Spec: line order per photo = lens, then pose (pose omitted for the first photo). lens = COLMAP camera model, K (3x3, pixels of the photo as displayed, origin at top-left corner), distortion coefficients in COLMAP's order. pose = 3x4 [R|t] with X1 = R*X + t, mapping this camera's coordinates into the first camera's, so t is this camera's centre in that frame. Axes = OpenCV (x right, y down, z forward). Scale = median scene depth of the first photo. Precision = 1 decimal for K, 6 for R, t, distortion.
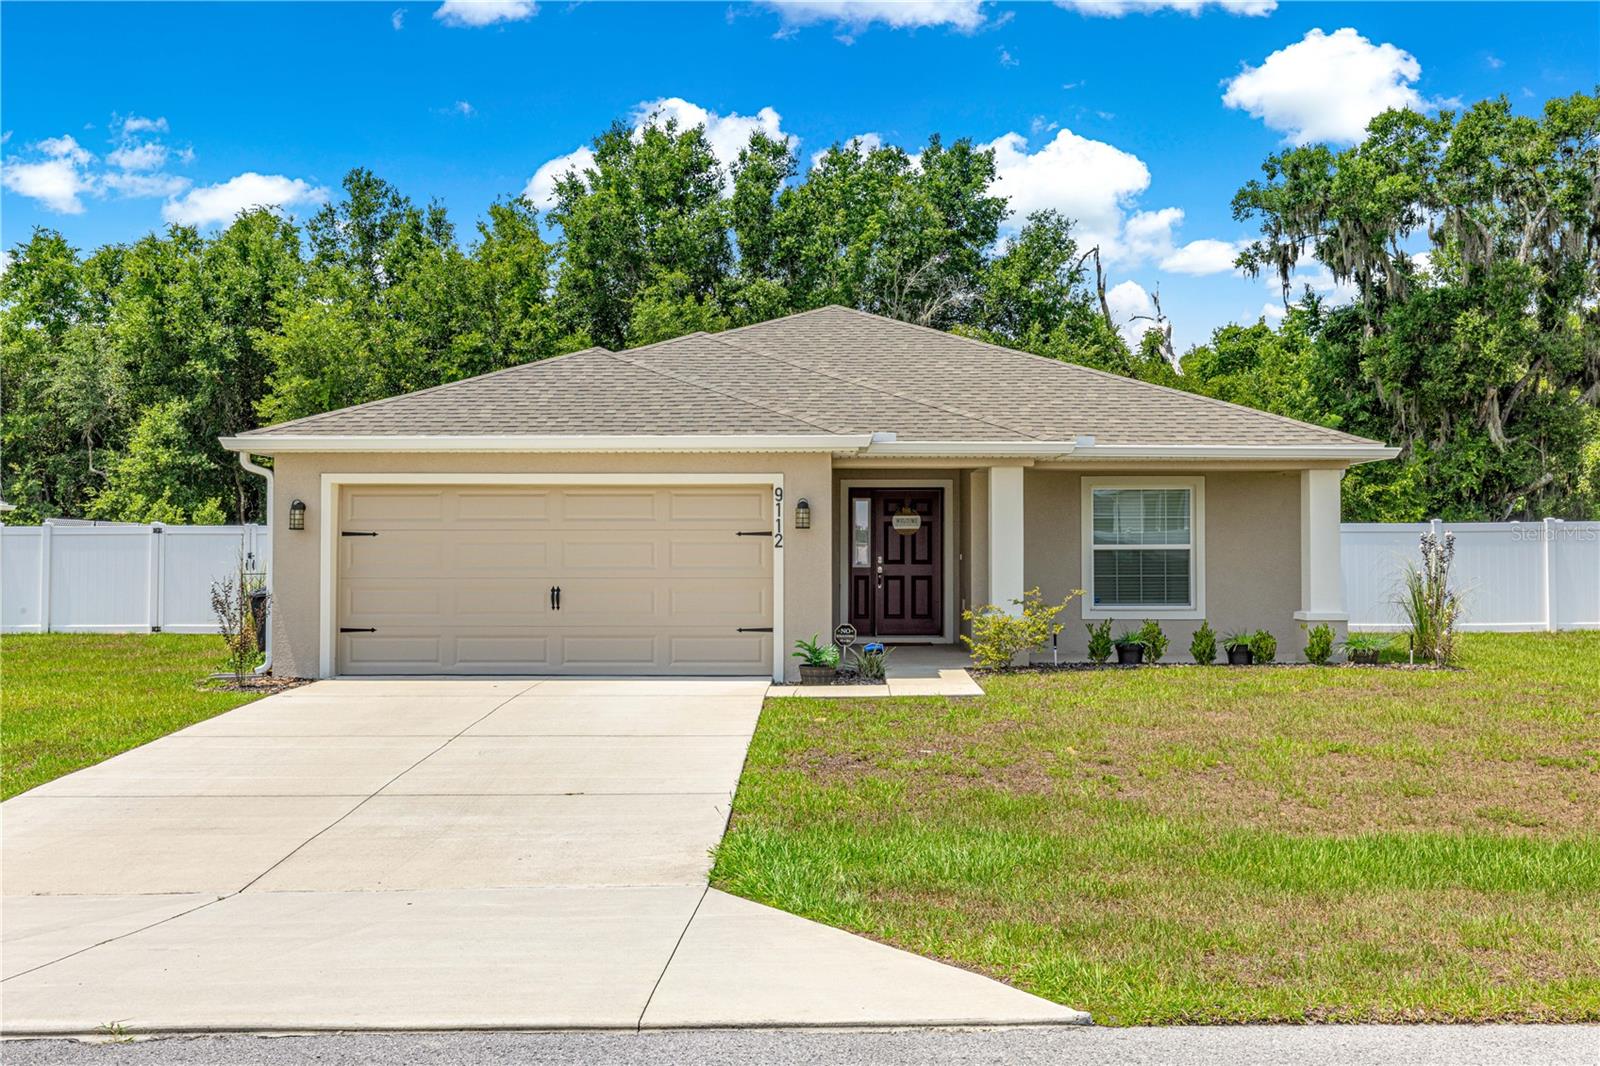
lens RADIAL K [[1582.4, 0, 827.0], [0, 1582.4, 475.6], [0, 0, 1]] dist [-0.014924, -0.001947]
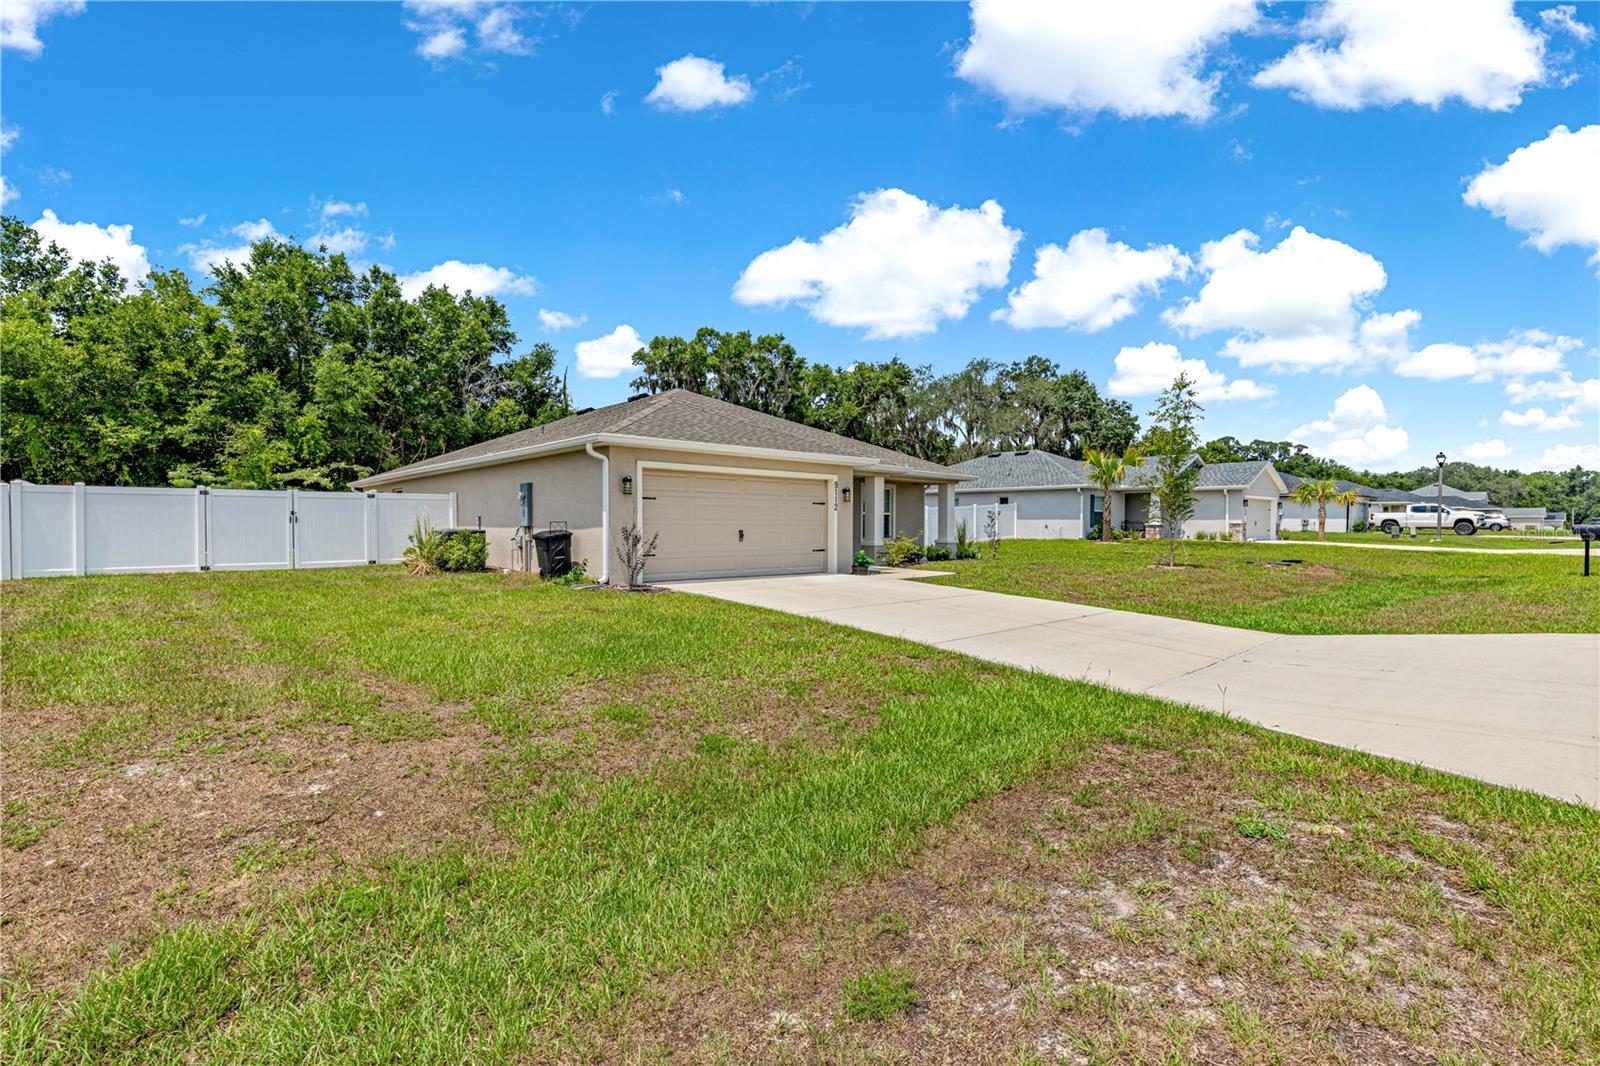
lens RADIAL K [[717.4, 0, 808.2], [0, 717.4, 544.7], [0, 0, 1]] dist [0.008114, -0.000158]
pose [[0.728263, -0.016369, 0.685102, -0.551761], [-0.037492, 0.997266, 0.063681, 0.024760], [-0.684272, -0.072063, 0.725658, 0.266028]]
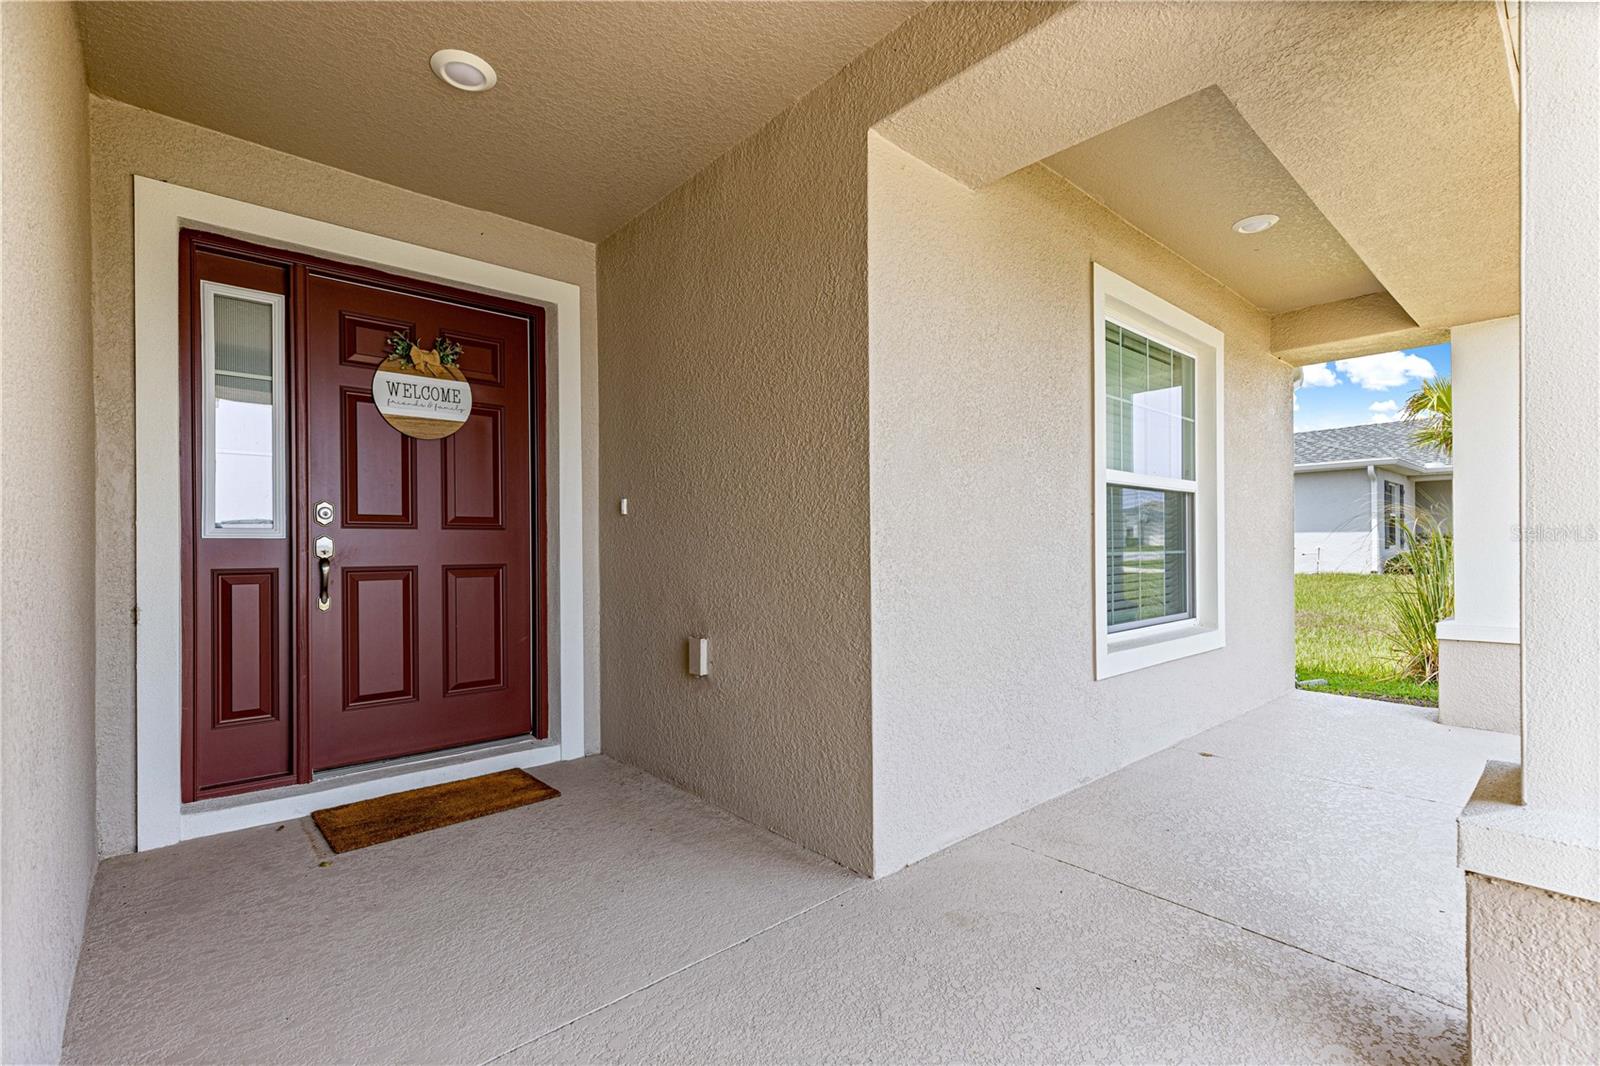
lens RADIAL K [[717.4, 0, 808.2], [0, 717.4, 544.7], [0, 0, 1]] dist [0.008114, -0.000158]
pose [[0.744175, -0.005100, 0.667966, 0.011082], [-0.026270, 0.998974, 0.036895, 0.051729], [-0.667468, -0.045003, 0.743277, 0.840486]]
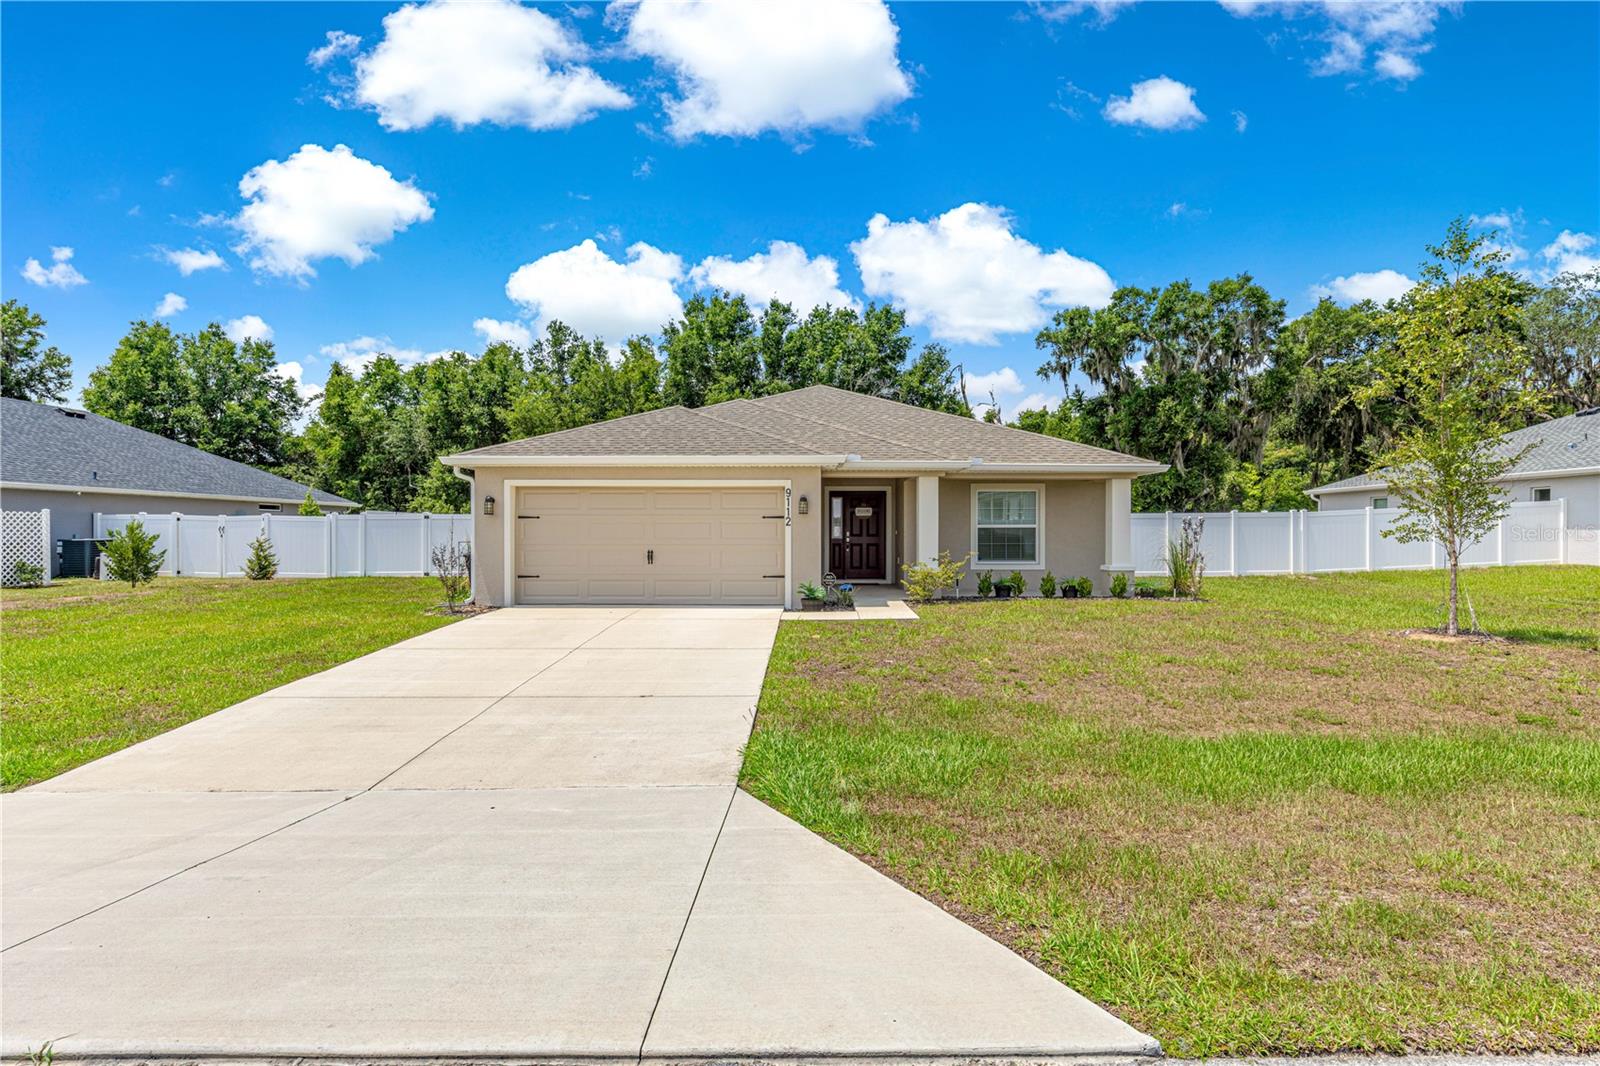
lens RADIAL K [[814.5, 0, 809.9], [0, 814.5, 526.0], [0, 0, 1]] dist [-0.017432, 0.000294]
pose [[0.999999, 0.000689, -0.000739, -0.006116], [-0.000658, 0.999158, 0.041015, 0.009209], [0.000767, -0.041014, 0.999158, 0.135143]]
